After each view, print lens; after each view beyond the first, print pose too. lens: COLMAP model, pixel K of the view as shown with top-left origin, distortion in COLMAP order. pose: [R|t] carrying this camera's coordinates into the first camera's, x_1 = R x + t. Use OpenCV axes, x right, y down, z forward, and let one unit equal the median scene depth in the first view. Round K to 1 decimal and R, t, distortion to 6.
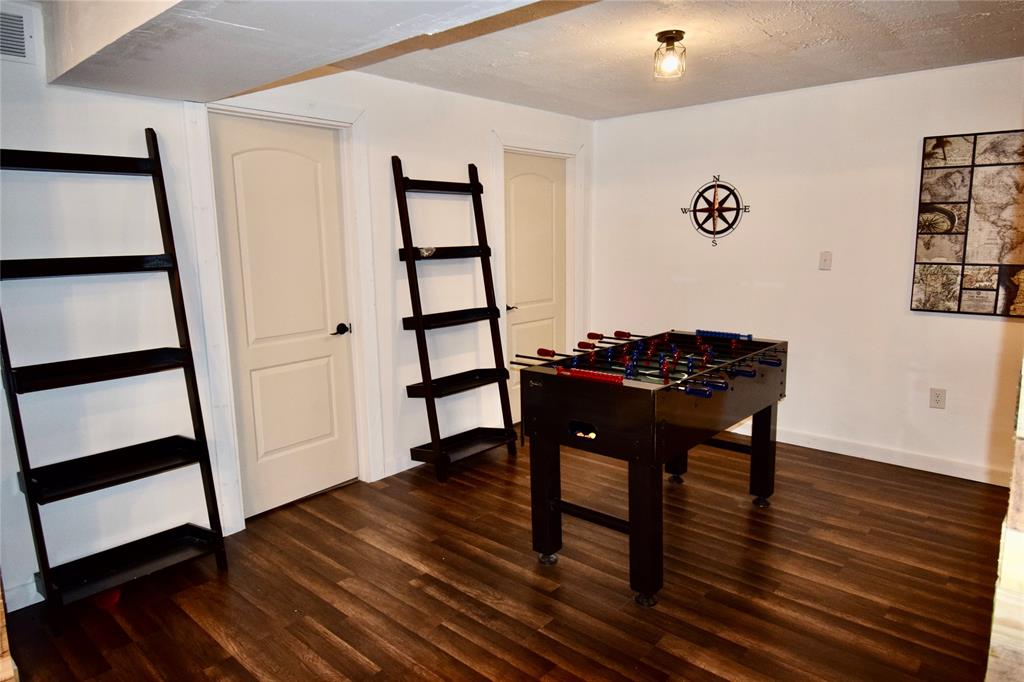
lens RADIAL K [[629.6, 0, 510.2], [0, 629.6, 338.8], [0, 0, 1]] dist [-0.001464, -0.000221]
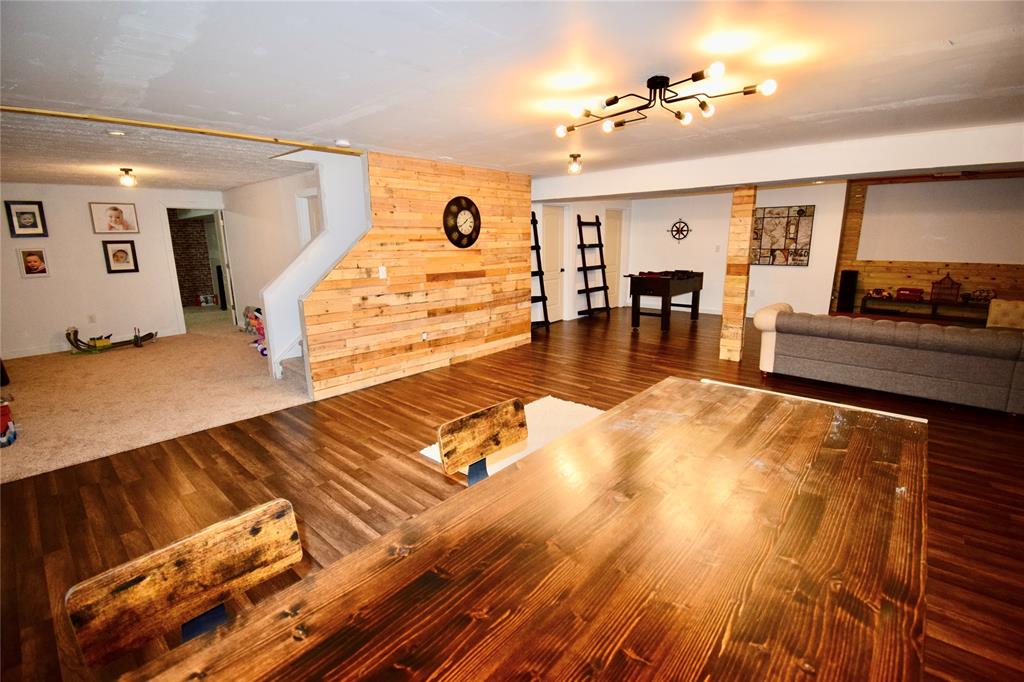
lens RADIAL K [[455.0, 0, 515.0], [0, 455.0, 340.0], [0, 0, 1]] dist [-0.000105, -0.000018]
pose [[0.999995, -0.000596, -0.003006, -0.467117], [0.000753, 0.998615, 0.052611, 0.200970], [0.002970, -0.052613, 0.998611, -1.219817]]
